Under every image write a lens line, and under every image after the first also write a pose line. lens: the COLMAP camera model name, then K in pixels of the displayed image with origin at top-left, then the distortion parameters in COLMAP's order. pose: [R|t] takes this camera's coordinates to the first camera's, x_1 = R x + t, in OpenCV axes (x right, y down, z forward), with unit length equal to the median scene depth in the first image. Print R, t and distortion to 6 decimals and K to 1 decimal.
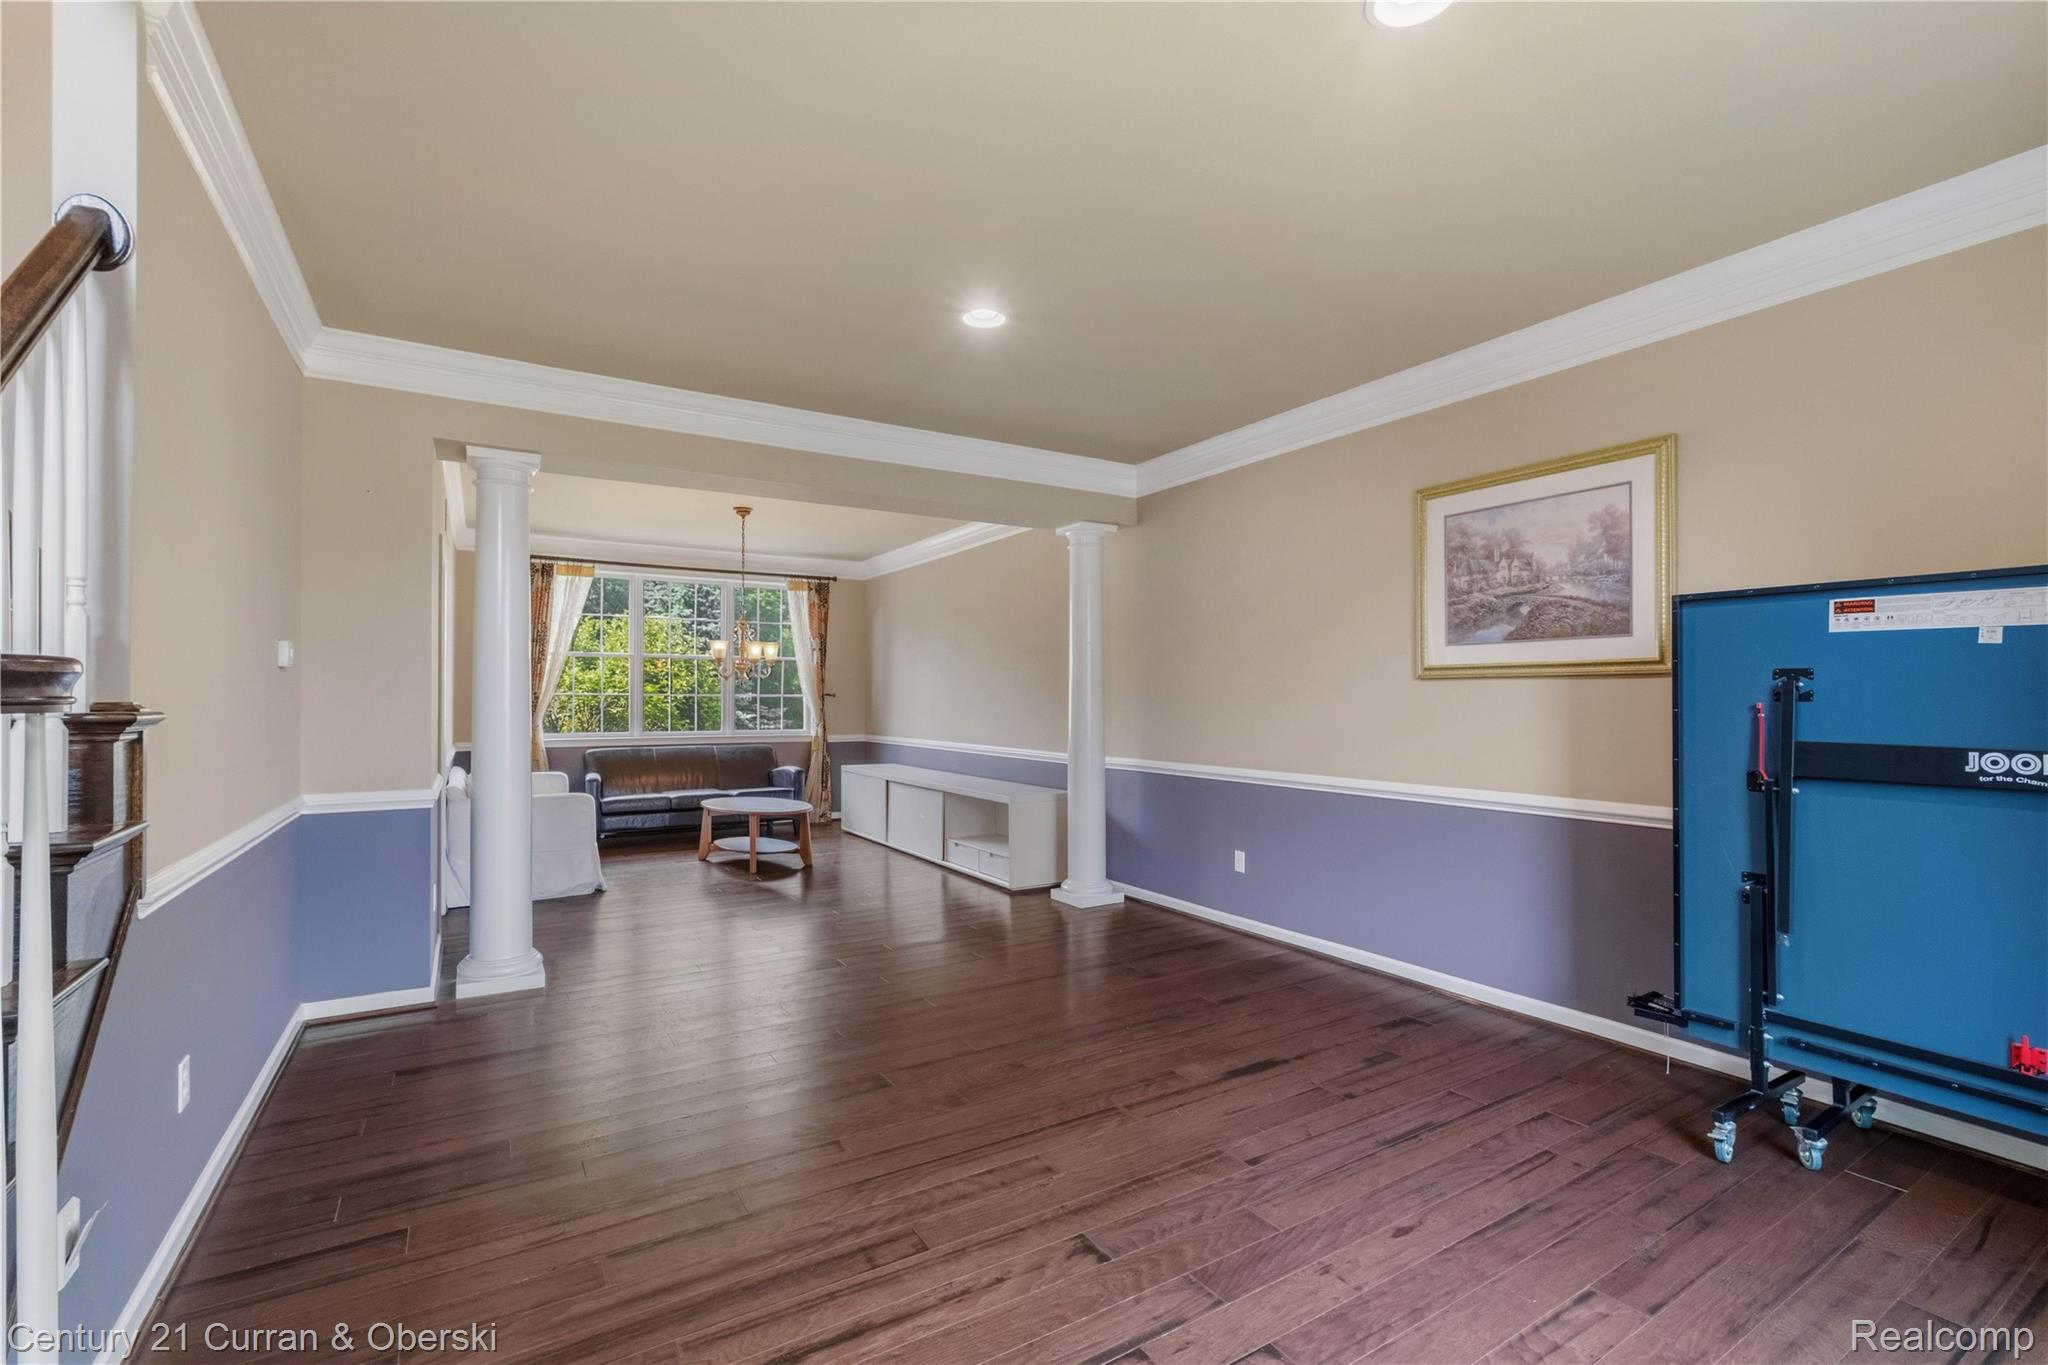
lens RADIAL K [[914.3, 0, 1024.0], [0, 914.3, 684.3], [0, 0, 1]] dist [0.000879, -0.000007]
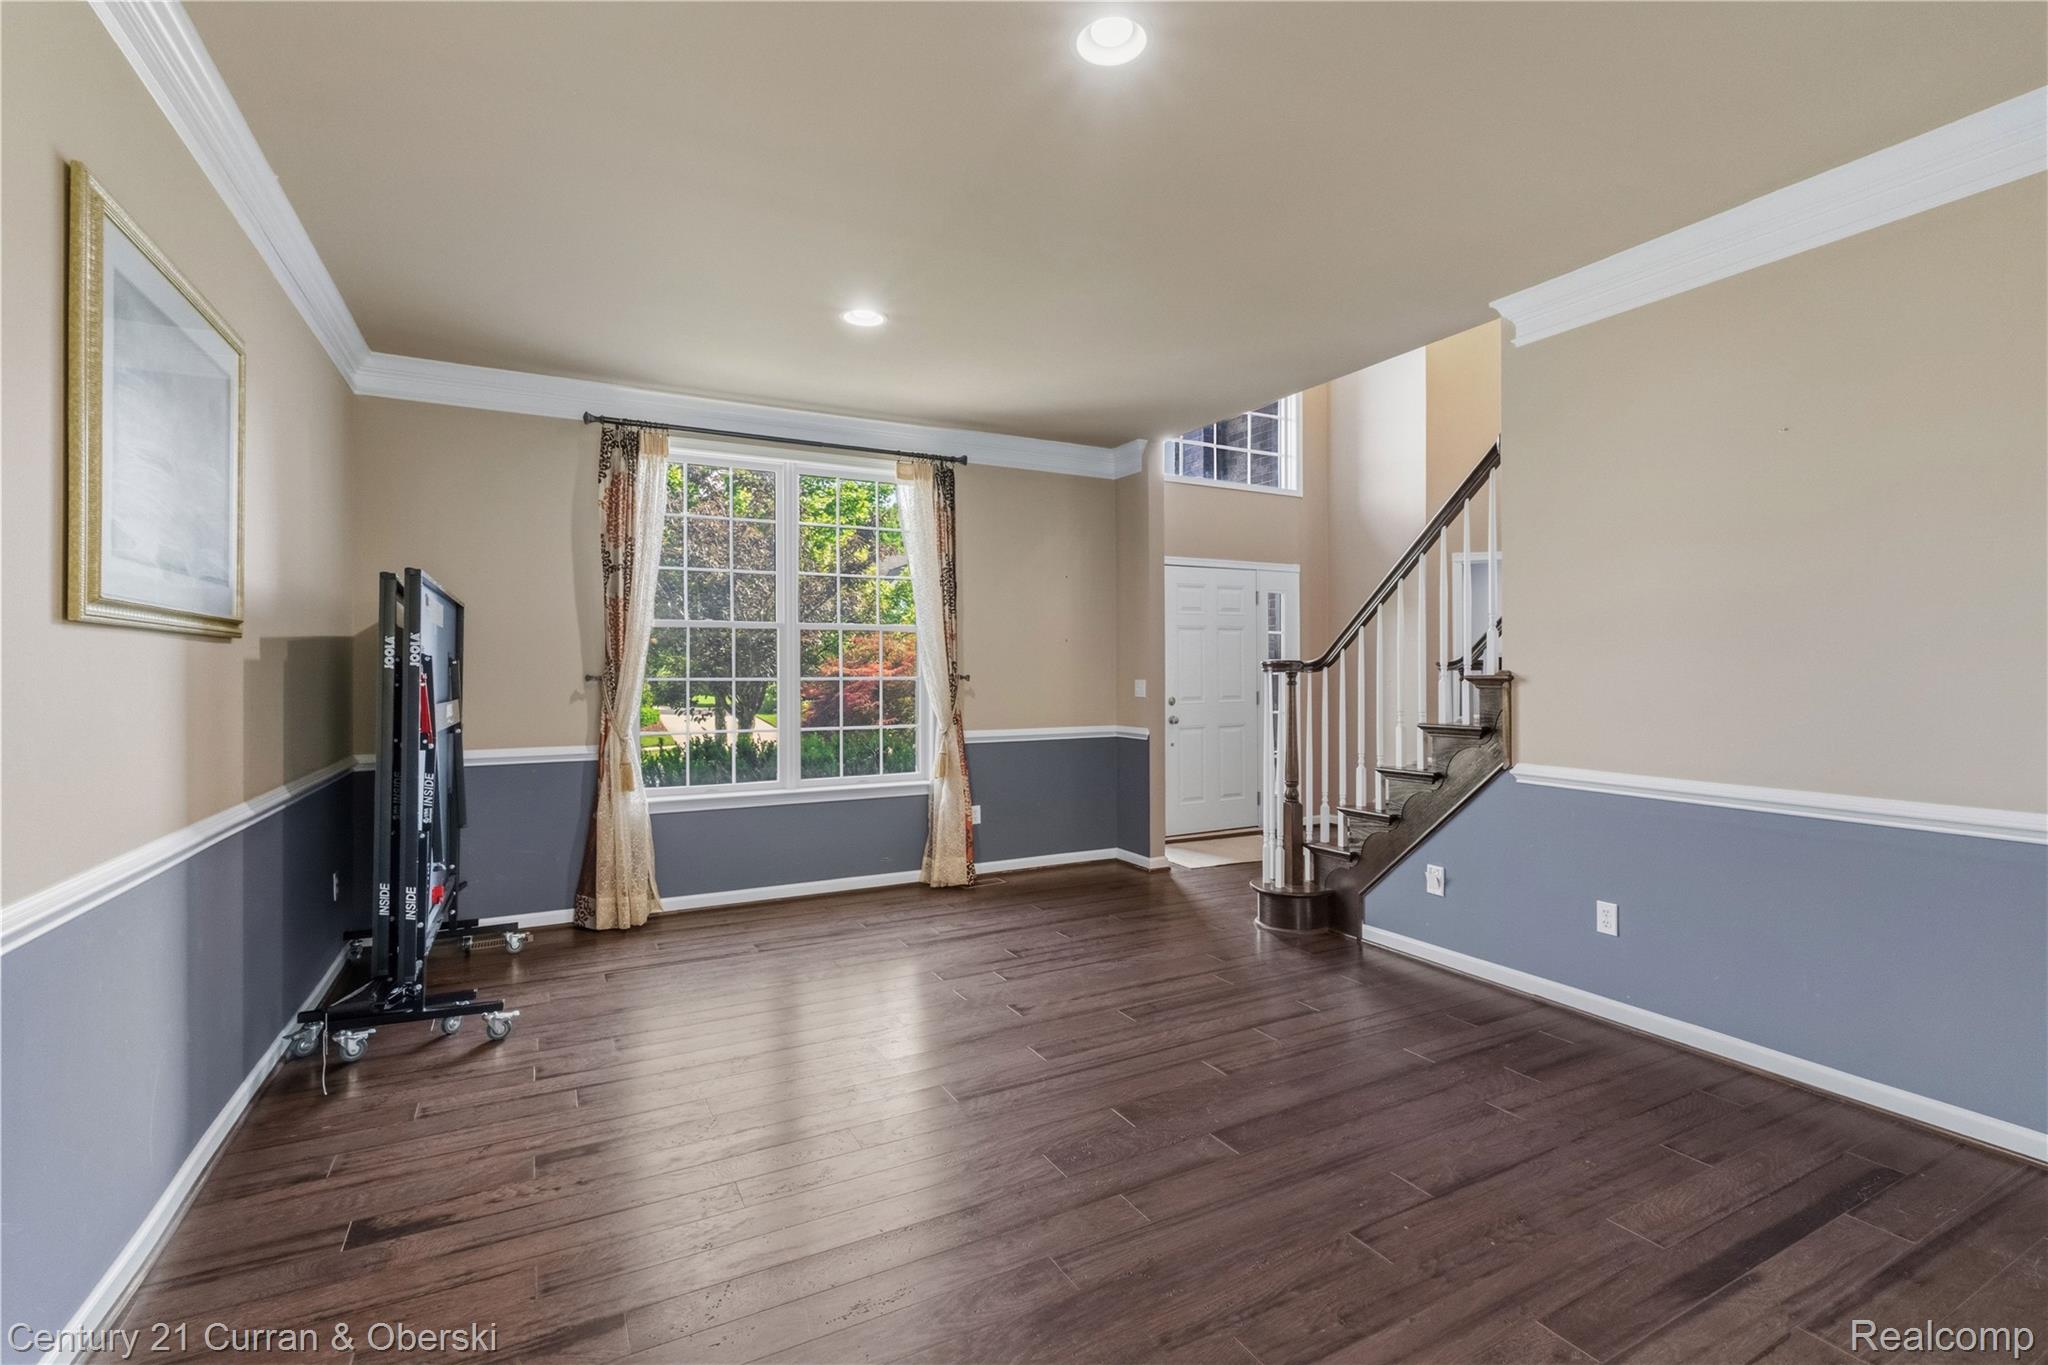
lens RADIAL K [[914.3, 0, 1017.6], [0, 914.3, 677.0], [0, 0, 1]] dist [0.000879, -0.000007]
pose [[-0.997766, 0.008880, 0.066214, -0.008225], [0.008514, 0.999947, -0.005802, 0.010192], [-0.066262, -0.005225, -0.997789, 0.583841]]
